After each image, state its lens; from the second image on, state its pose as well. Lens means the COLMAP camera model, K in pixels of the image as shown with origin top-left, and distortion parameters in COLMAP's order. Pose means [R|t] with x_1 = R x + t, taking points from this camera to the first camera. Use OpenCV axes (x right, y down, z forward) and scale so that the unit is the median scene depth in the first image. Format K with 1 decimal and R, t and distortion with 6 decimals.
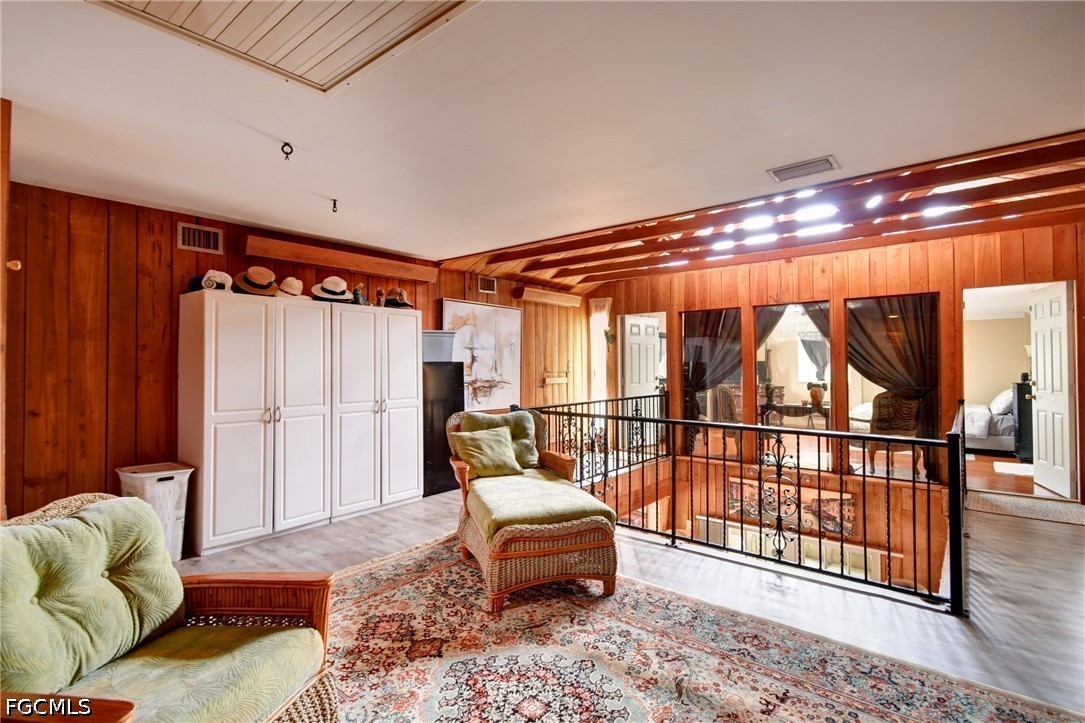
lens RADIAL K [[522.2, 0, 545.5], [0, 522.2, 361.1], [0, 0, 1]] dist [0.003787, -0.000748]
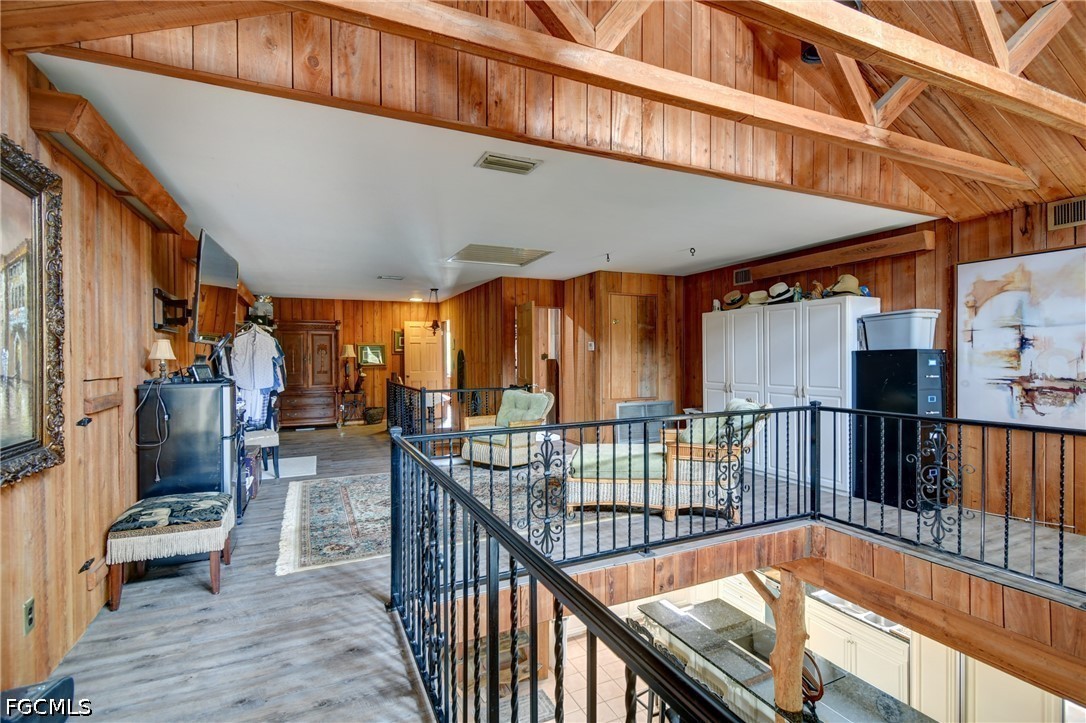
lens RADIAL K [[522.7, 0, 546.3], [0, 522.7, 359.9], [0, 0, 1]] dist [0.003787, -0.000748]
pose [[-0.436739, 0.011706, -0.899512, 0.745663], [0.015520, 0.999865, 0.005476, 0.004608], [0.899454, -0.011569, -0.436862, 0.818578]]
